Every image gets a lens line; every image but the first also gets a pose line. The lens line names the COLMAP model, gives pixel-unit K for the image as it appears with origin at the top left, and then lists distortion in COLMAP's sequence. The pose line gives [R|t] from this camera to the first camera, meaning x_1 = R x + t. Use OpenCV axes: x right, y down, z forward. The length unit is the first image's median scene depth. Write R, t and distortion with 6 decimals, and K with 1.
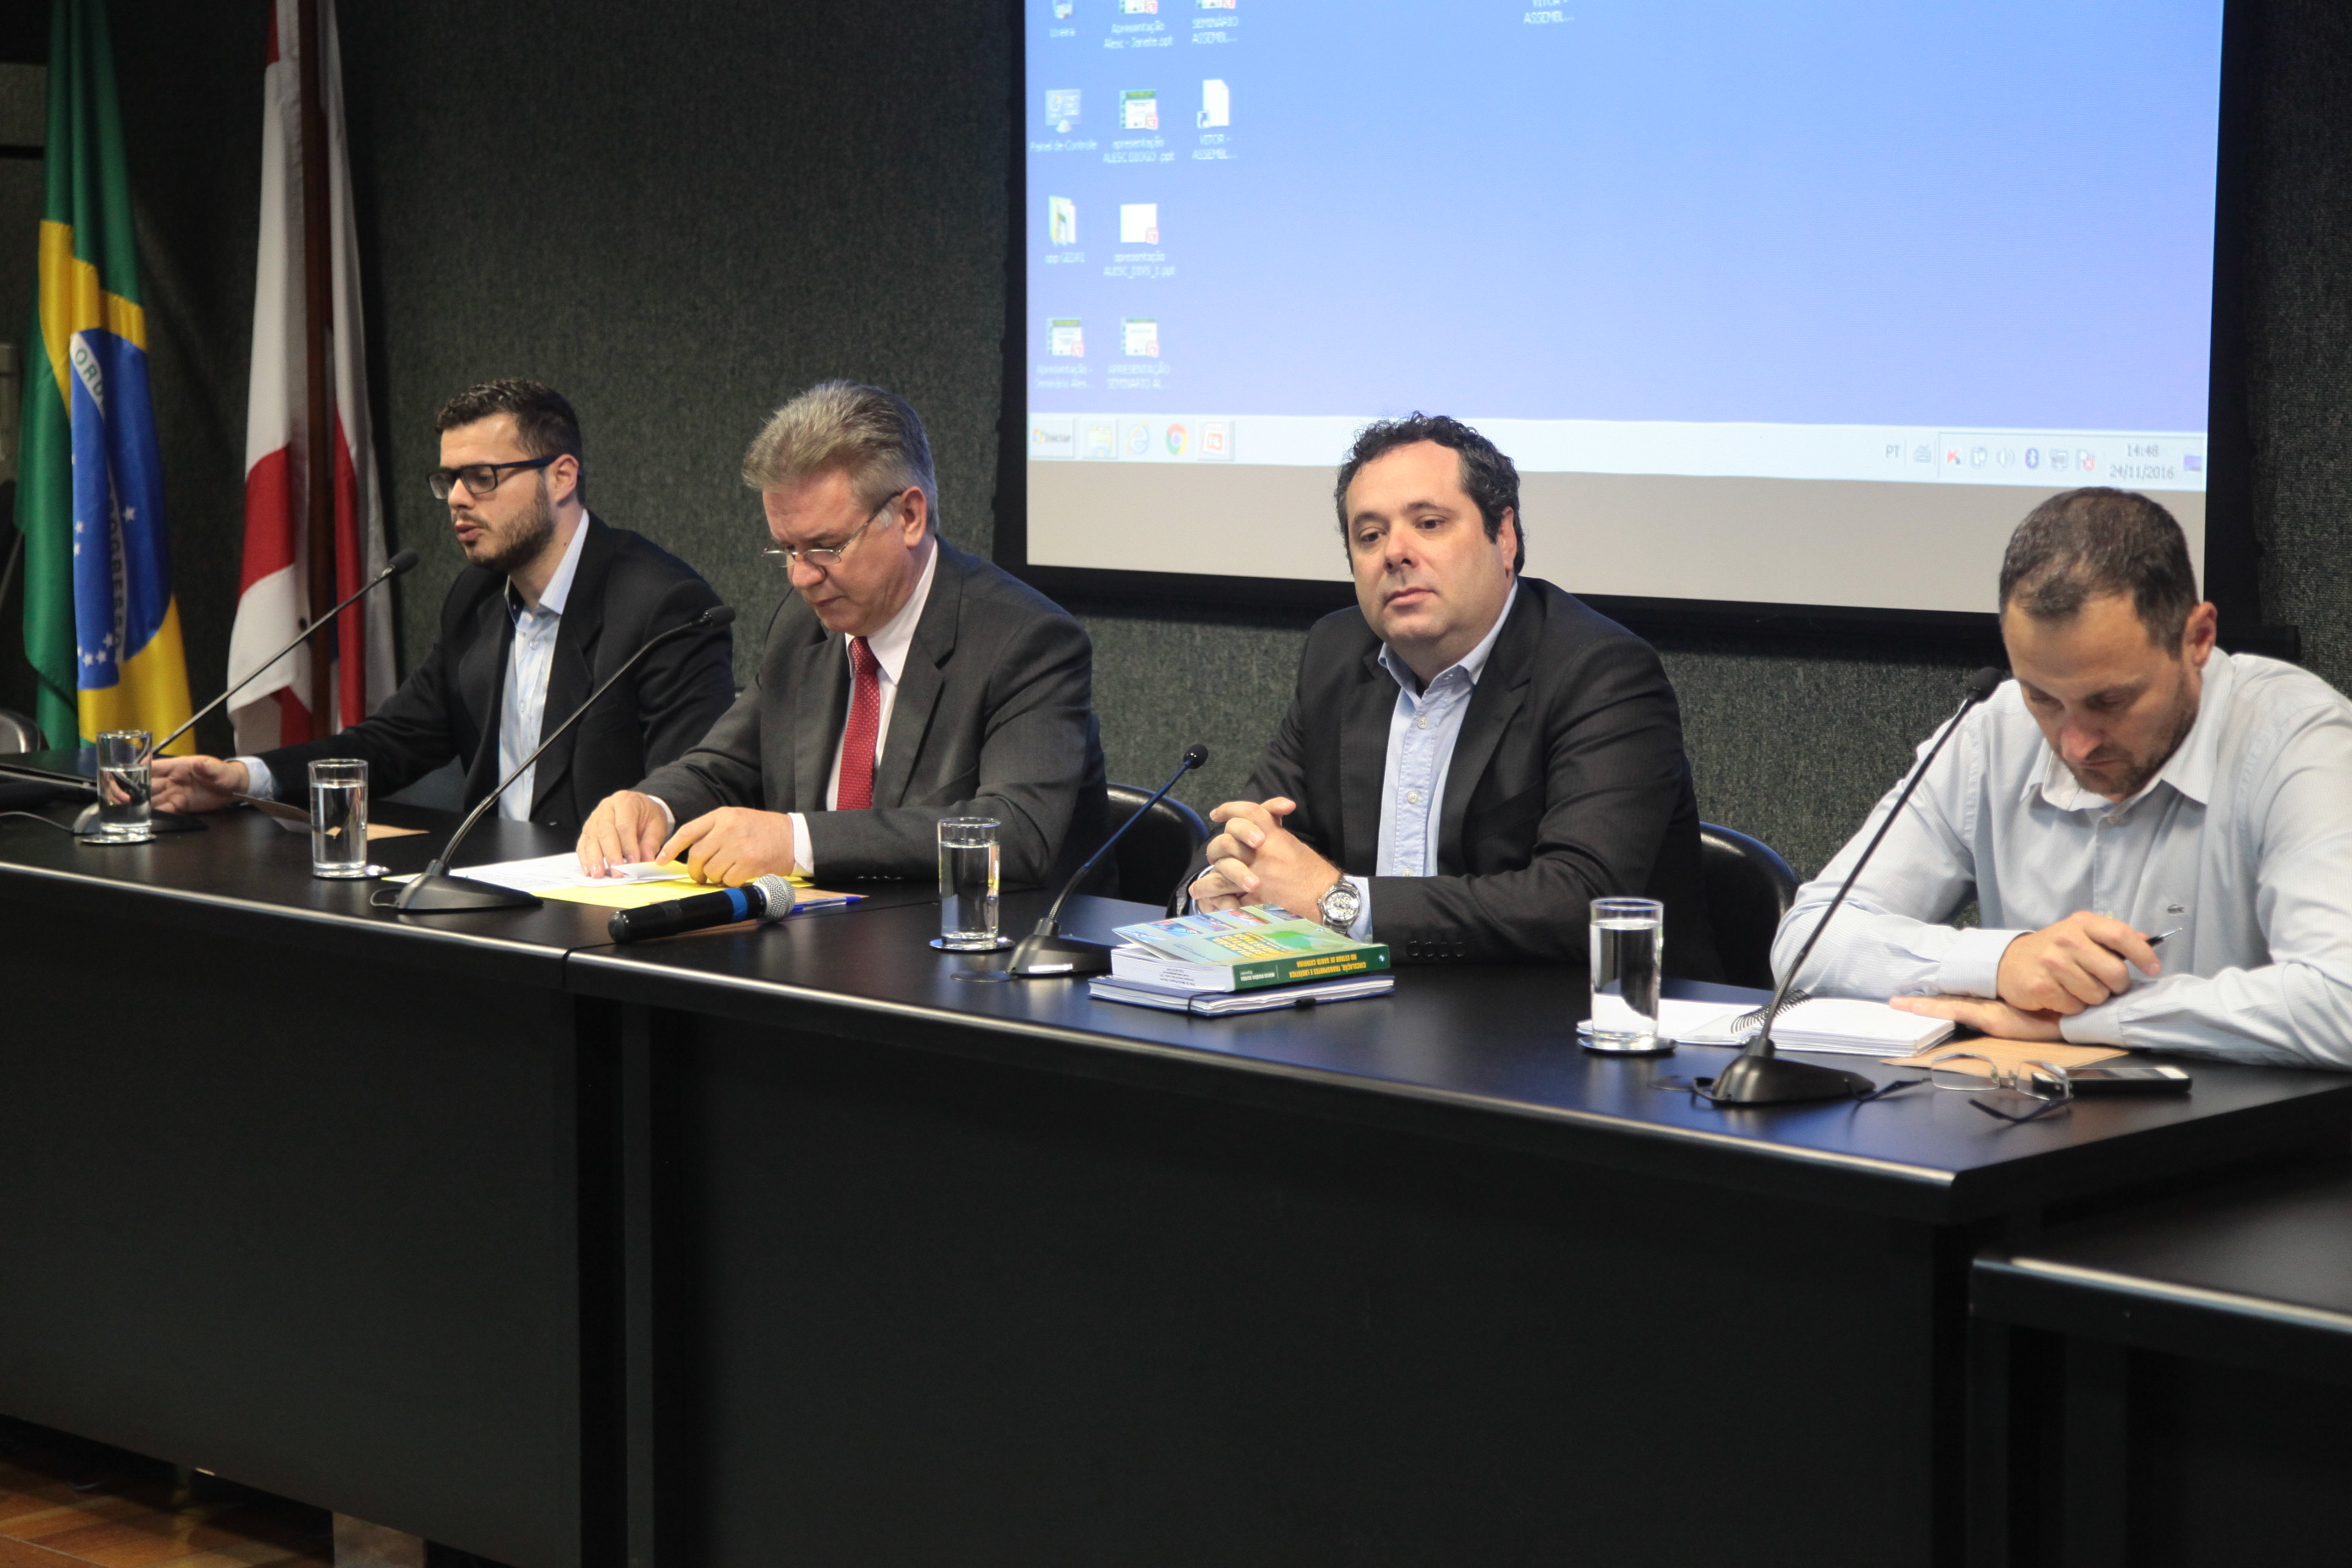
lens RADIAL K [[4668.3, 0, 1176.0], [0, 4668.3, 784.0], [0, 0, 1]] dist [0.289854, 0.189010]
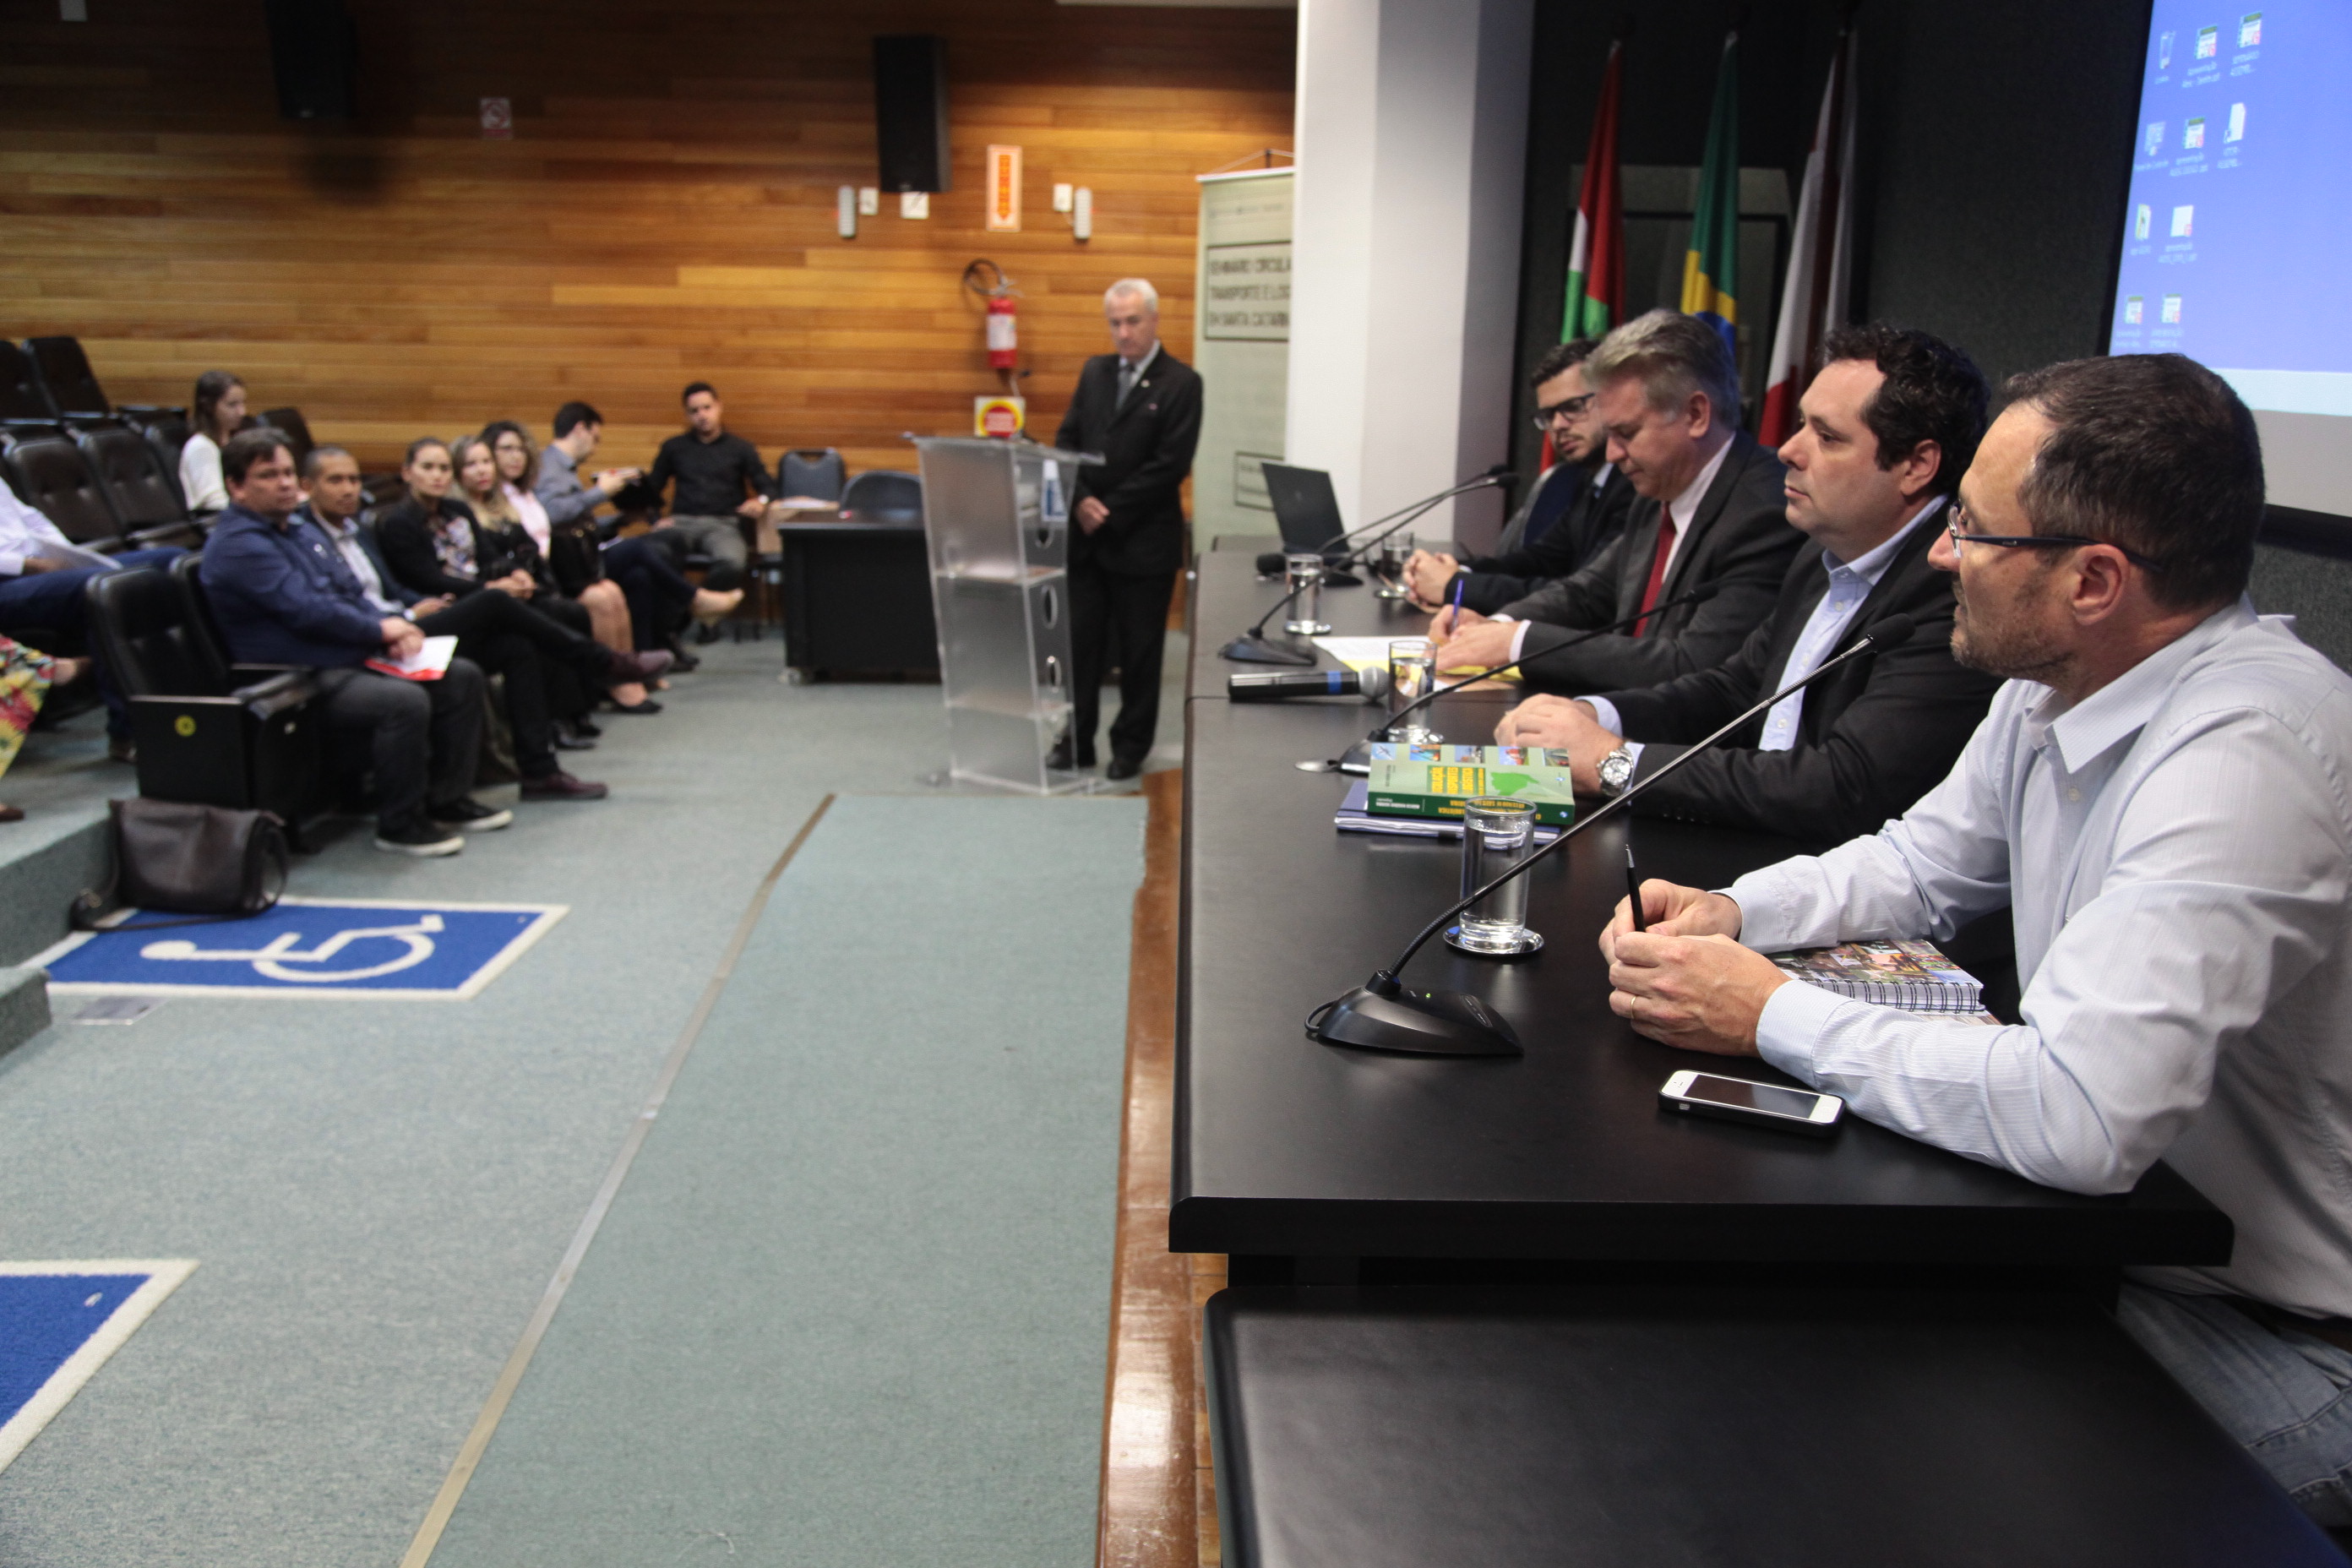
lens RADIAL K [[1977.4, 0, 1226.8], [0, 1977.4, 777.5], [0, 0, 1]] dist [-0.055588, 0.093465]
pose [[0.710766, 0.175629, -0.681151, 0.209376], [-0.097740, 0.983594, 0.151622, -0.022887], [0.696605, -0.041192, 0.716271, 0.415344]]
